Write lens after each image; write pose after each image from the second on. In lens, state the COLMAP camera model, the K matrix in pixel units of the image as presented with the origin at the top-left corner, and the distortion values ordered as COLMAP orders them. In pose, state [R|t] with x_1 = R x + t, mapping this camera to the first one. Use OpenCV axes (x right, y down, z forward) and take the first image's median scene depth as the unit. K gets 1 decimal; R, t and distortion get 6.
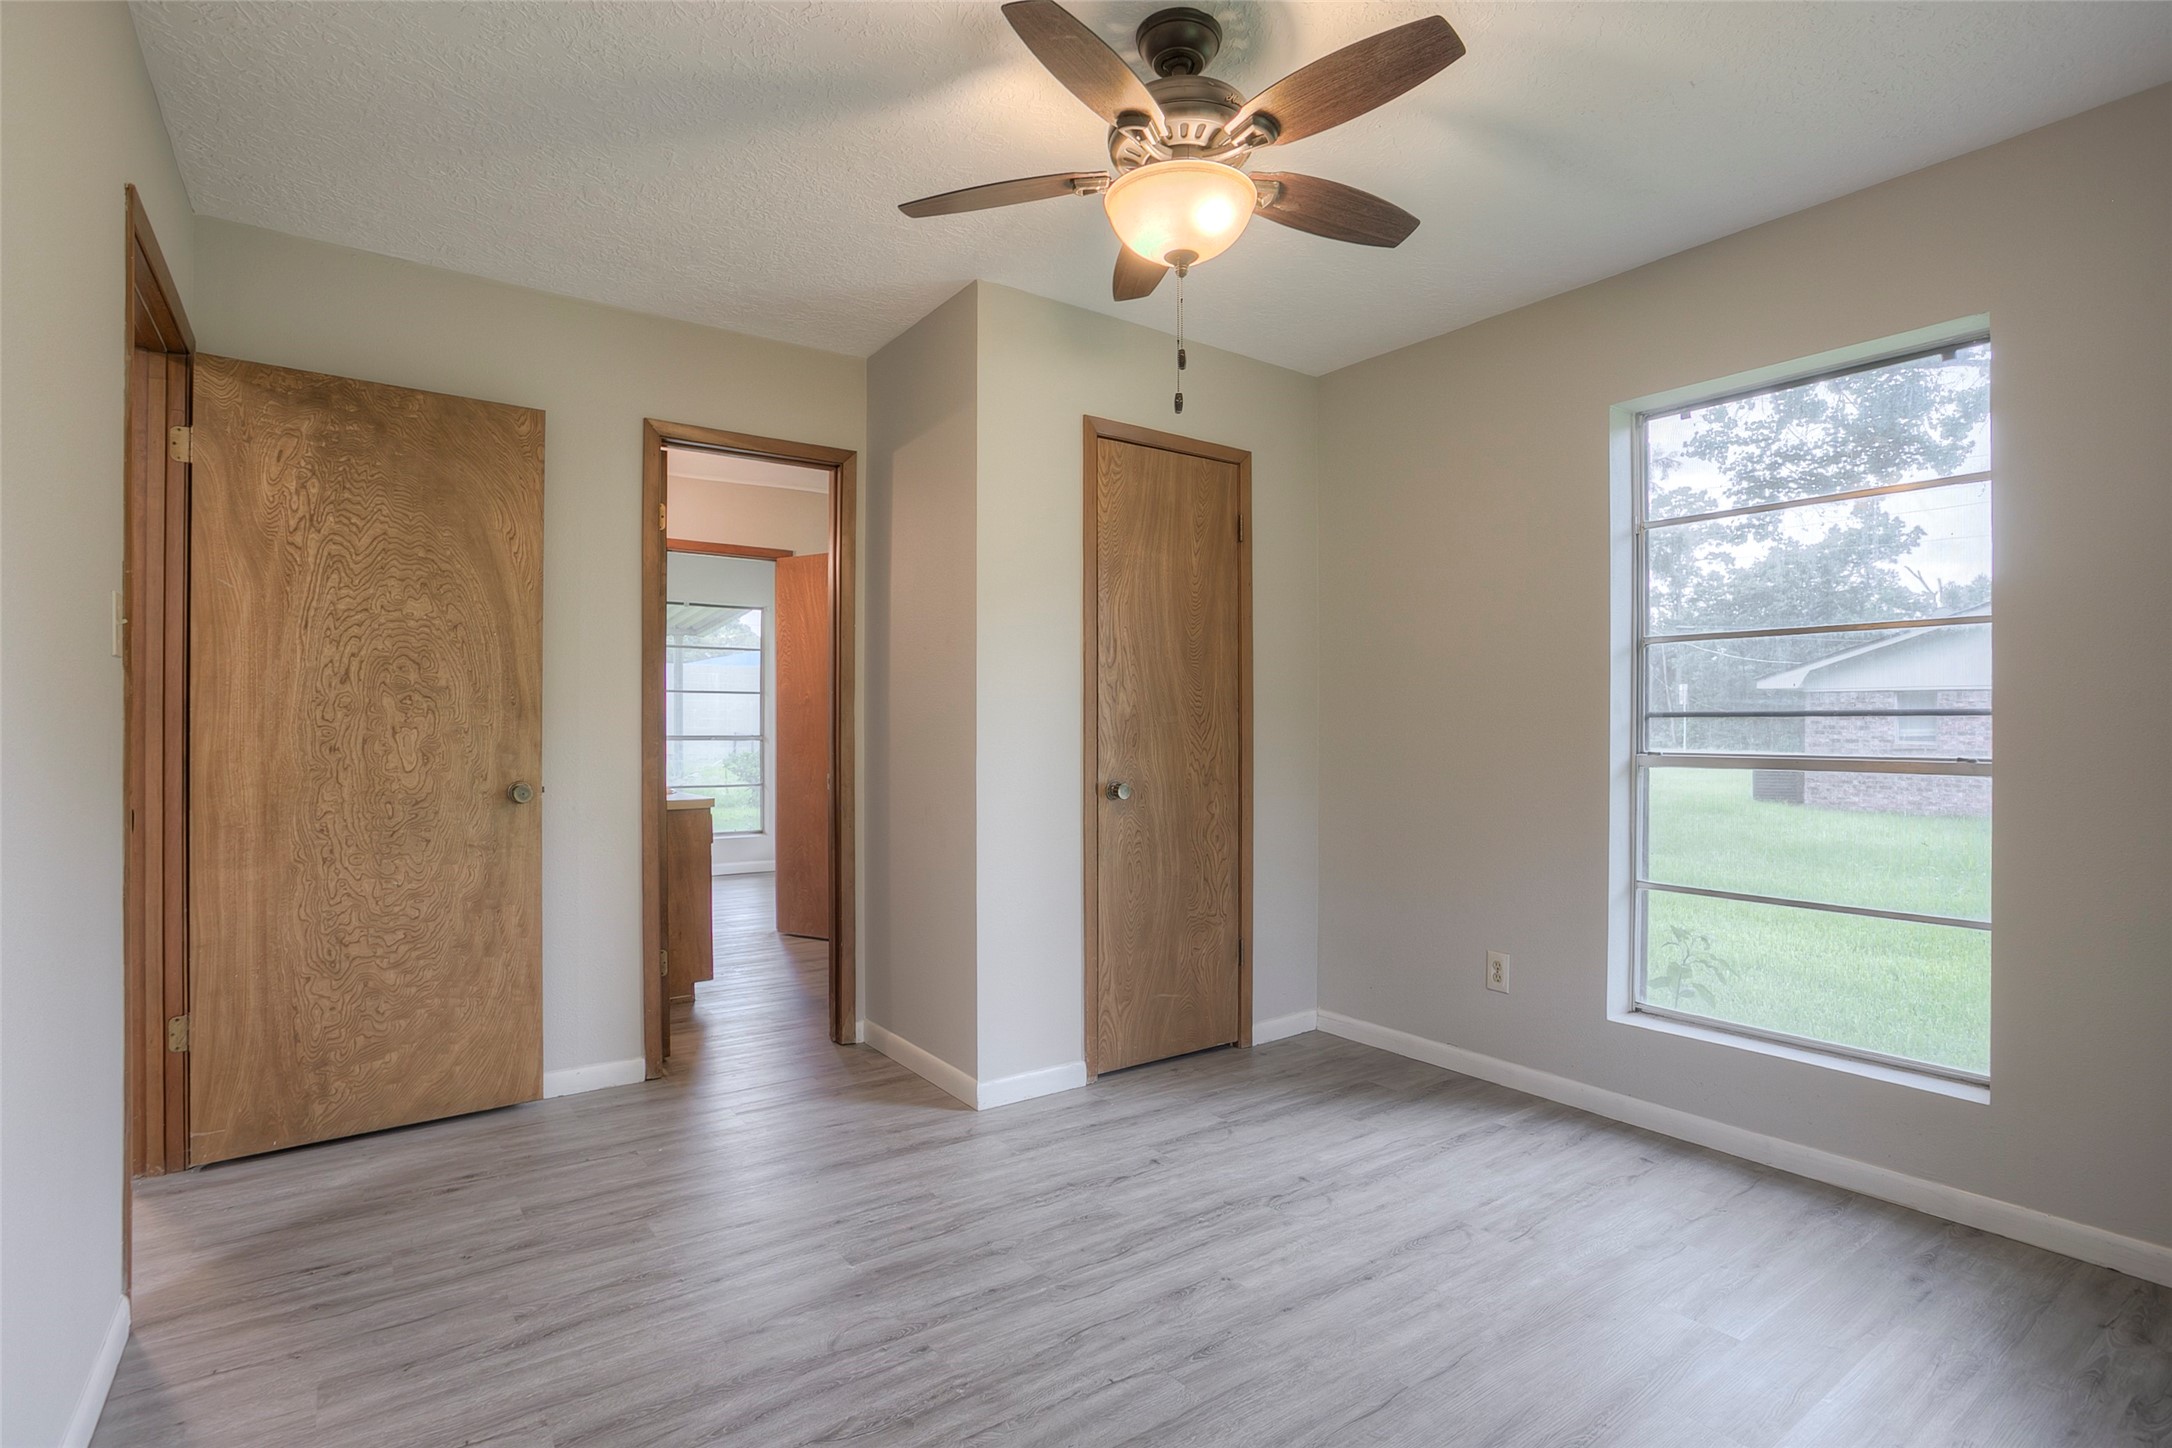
lens RADIAL K [[1048.7, 0, 1112.4], [0, 1048.7, 724.9], [0, 0, 1]] dist [-0.077121, 0.038192]
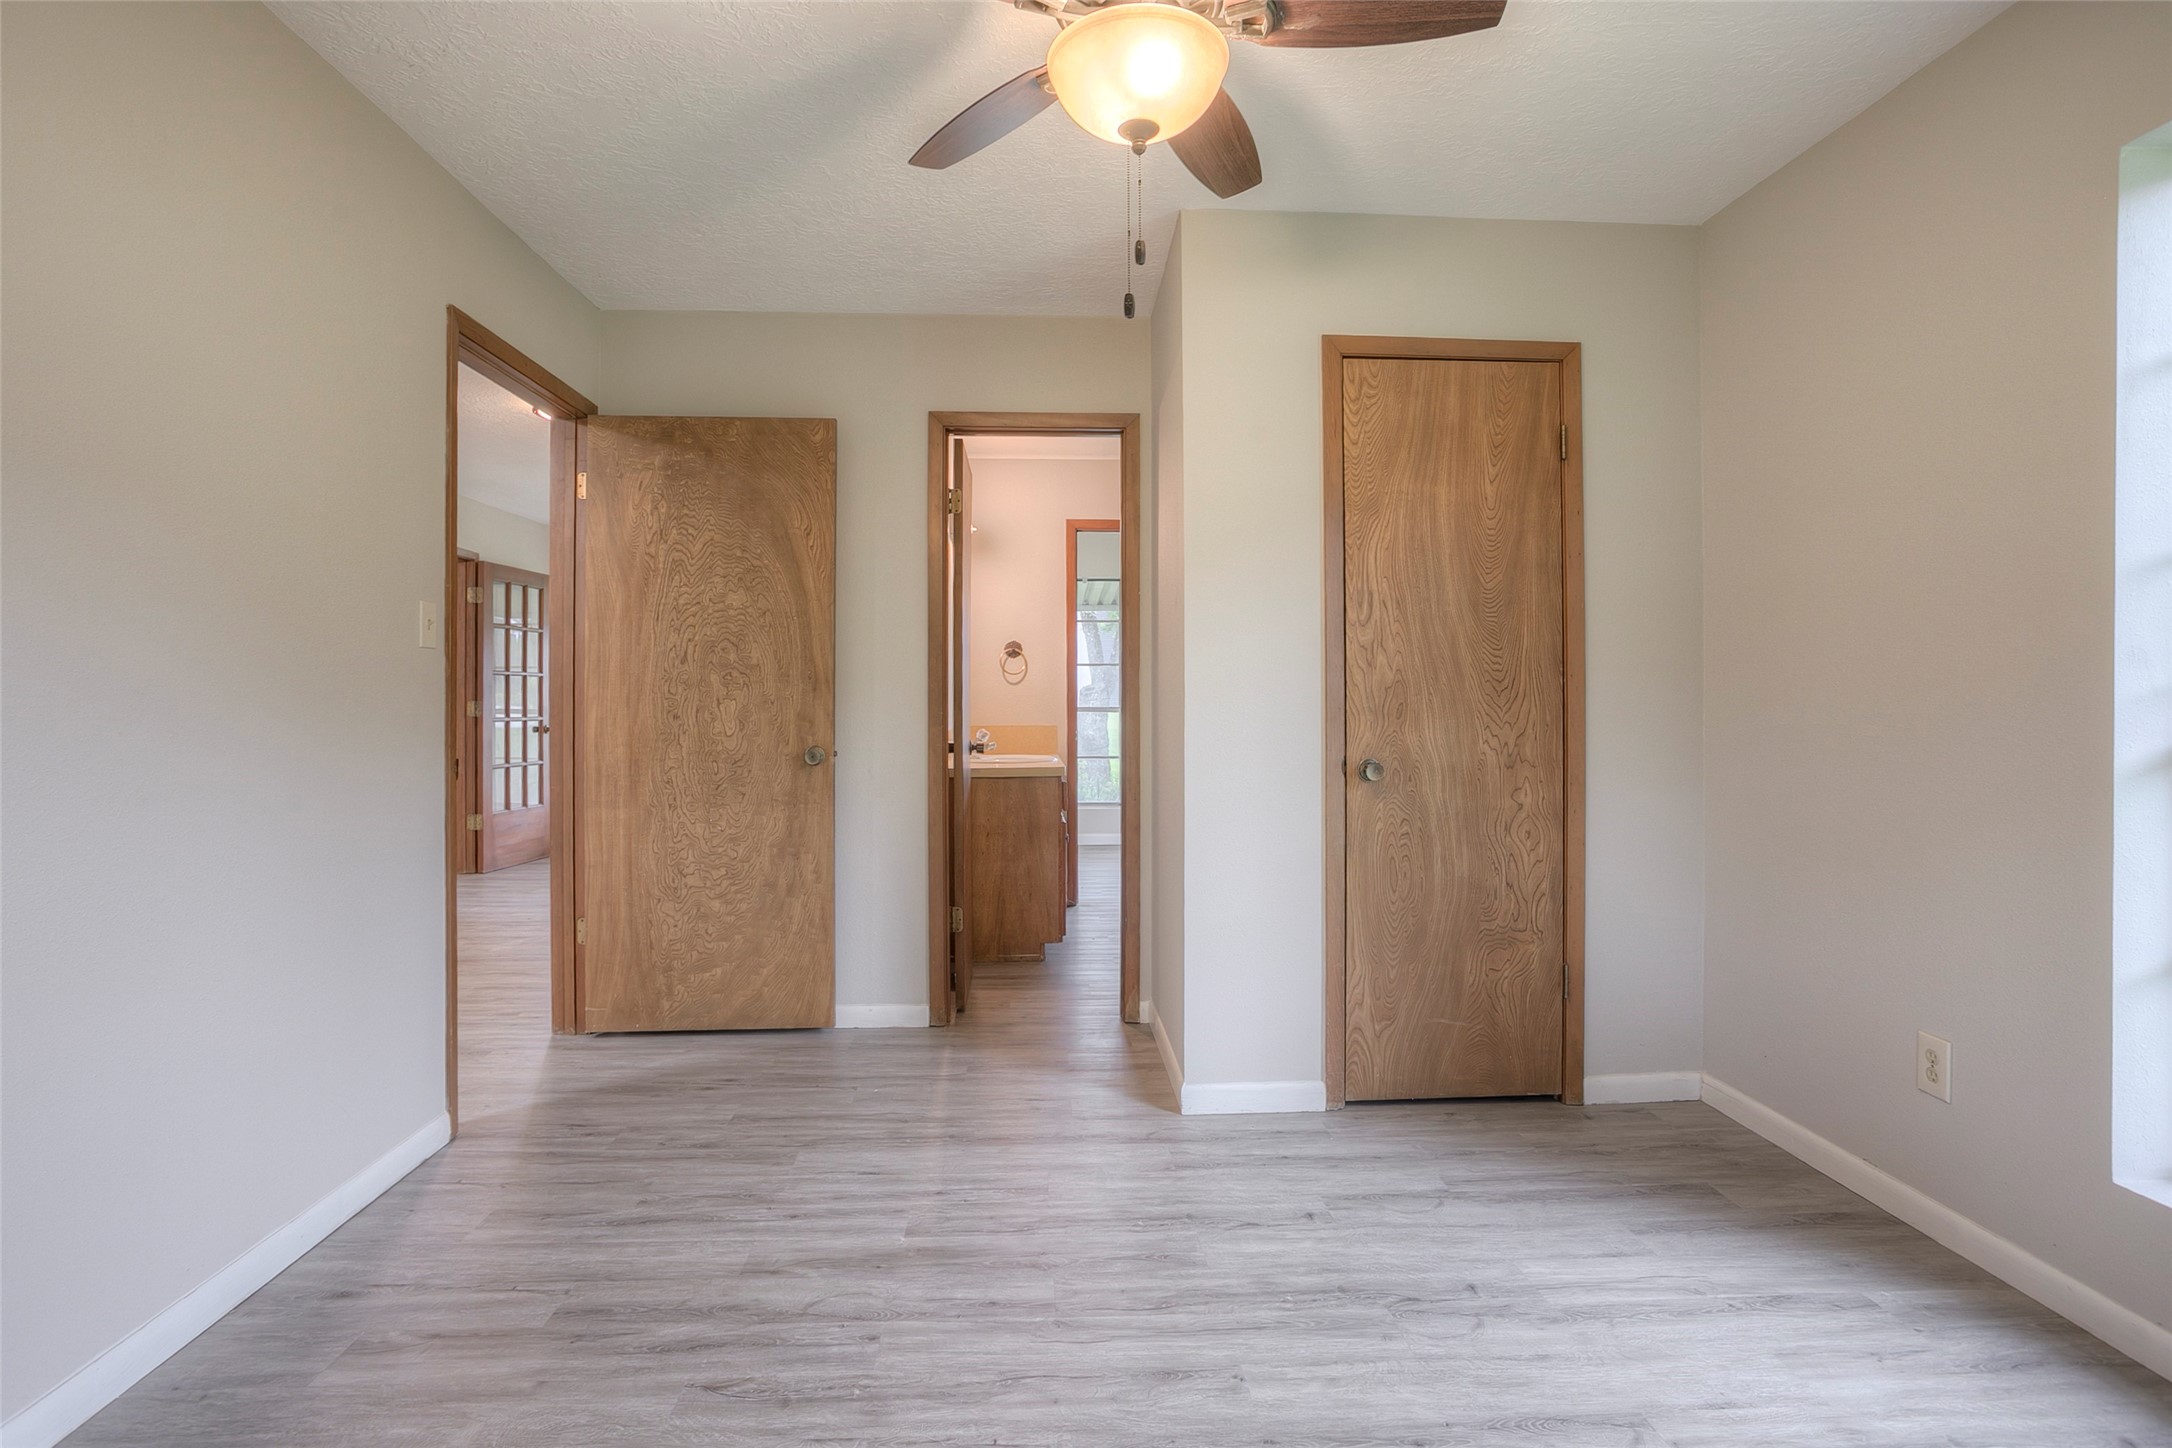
lens RADIAL K [[1073.8, 0, 1081.0], [0, 1073.8, 694.7], [0, 0, 1]] dist [-0.065398, 0.035190]
pose [[0.833257, -0.005493, -0.552859, 0.353156], [0.005294, 0.999984, -0.001957, 0.001847], [0.552860, -0.001296, 0.833273, 0.184313]]
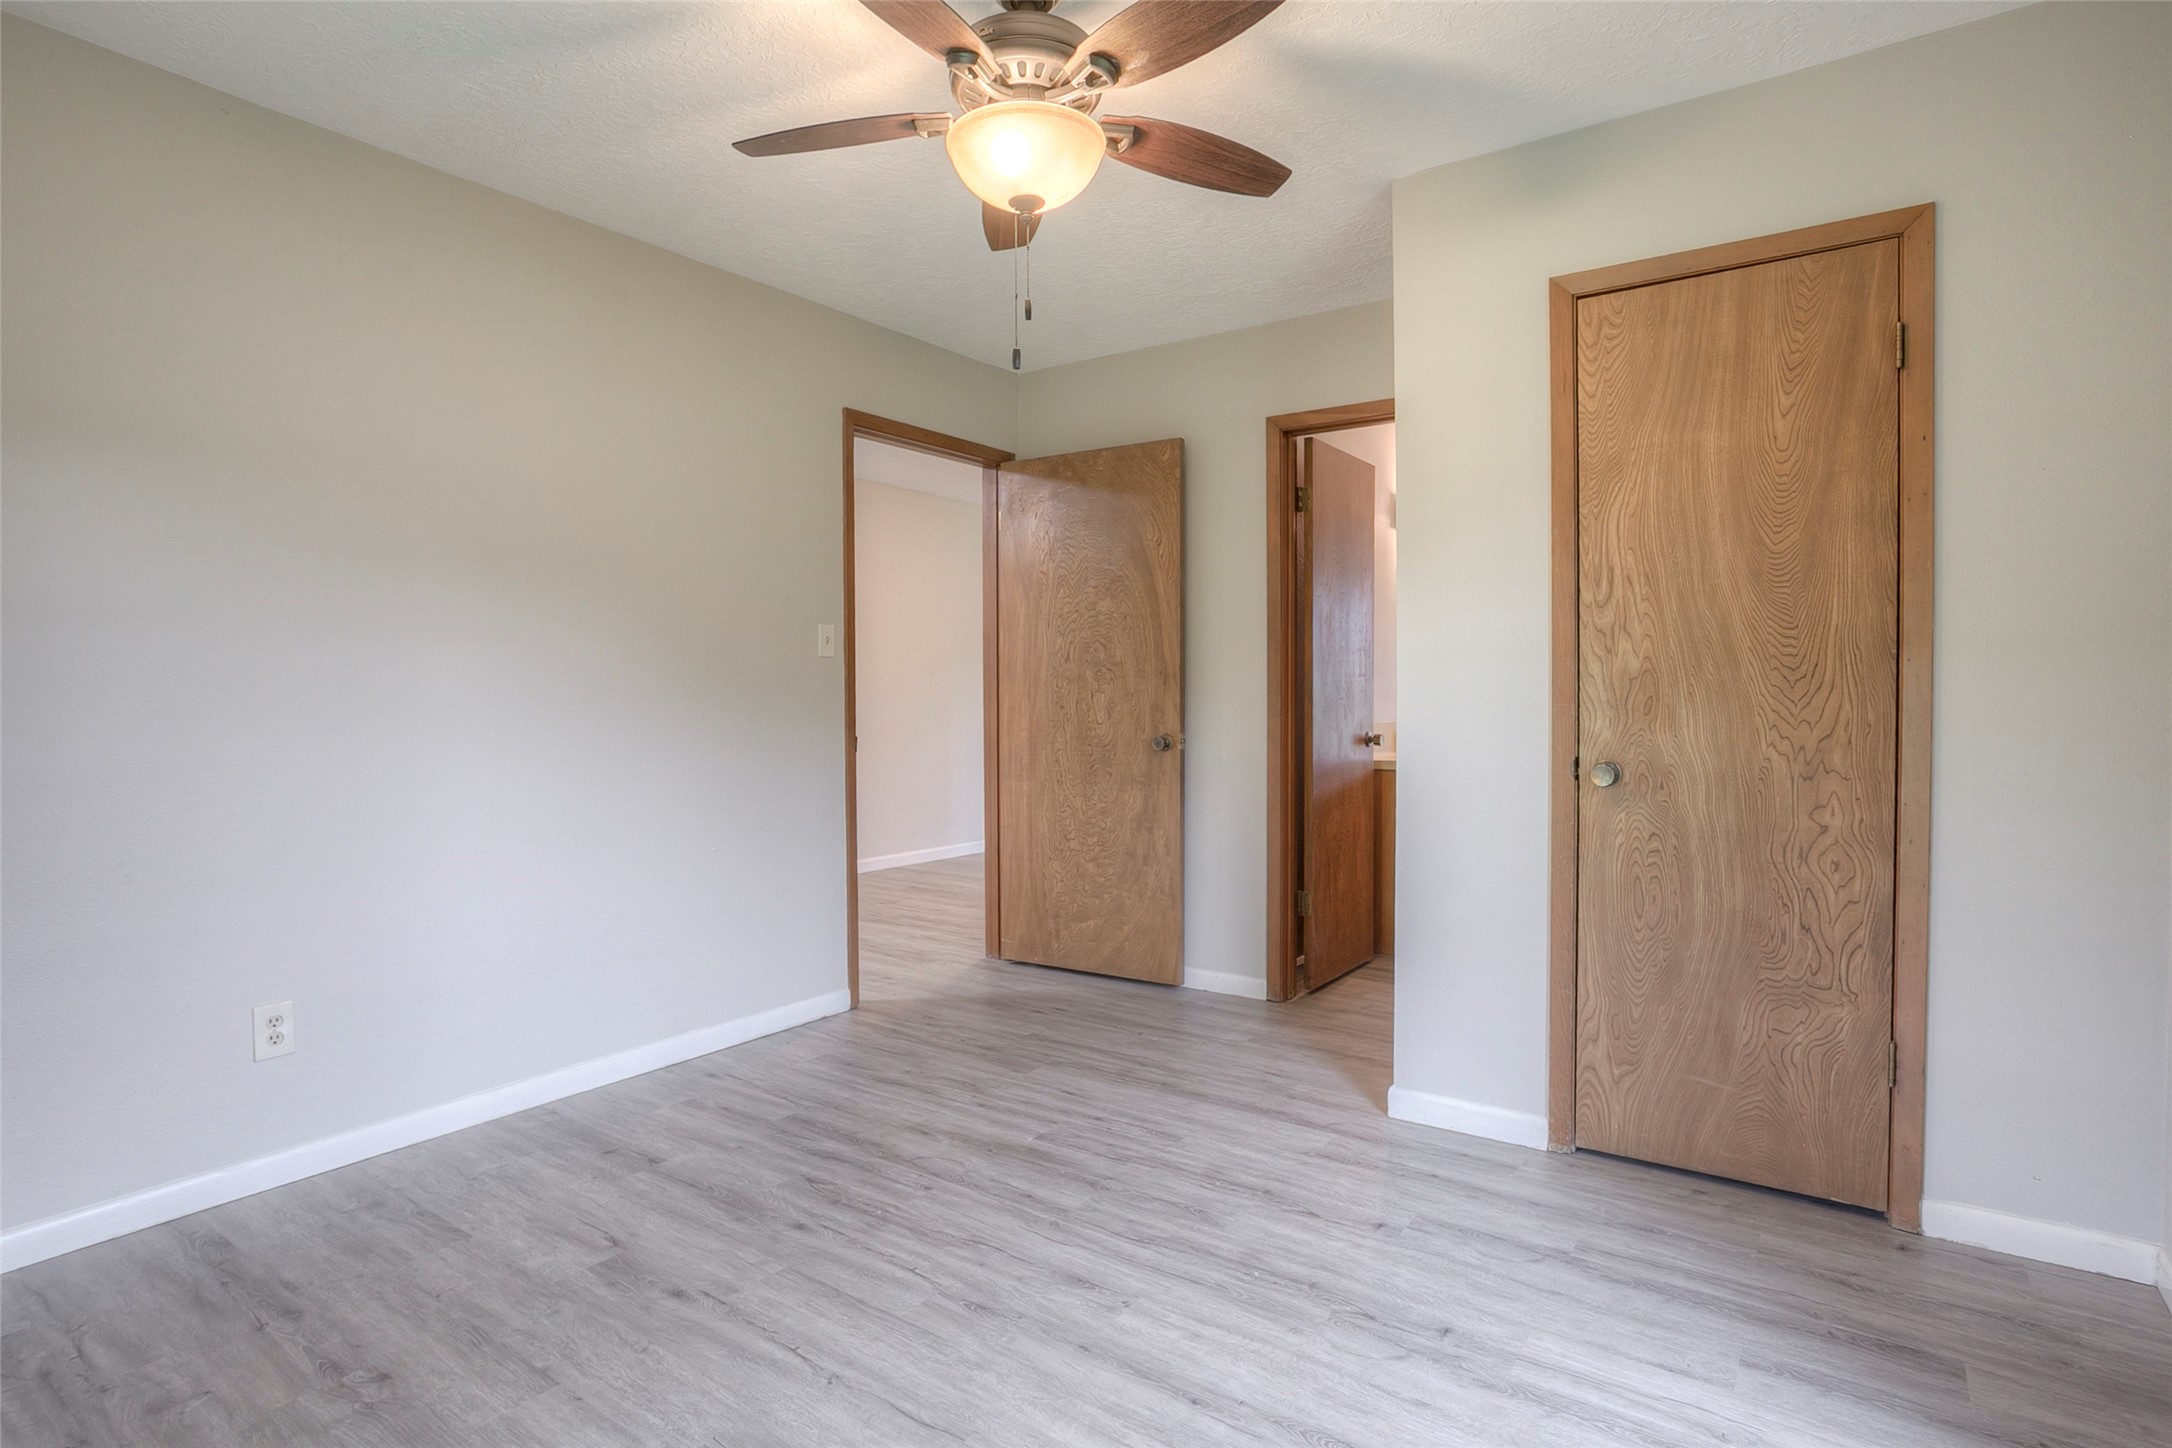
lens RADIAL K [[1100.9, 0, 1085.9], [0, 1100.9, 715.0], [0, 0, 1]] dist [-0.072297, 0.040340]
pose [[0.313674, 0.017171, -0.949375, 0.749871], [0.010532, 0.999712, 0.021561, 0.000963], [0.949472, -0.016762, 0.313403, 0.512369]]
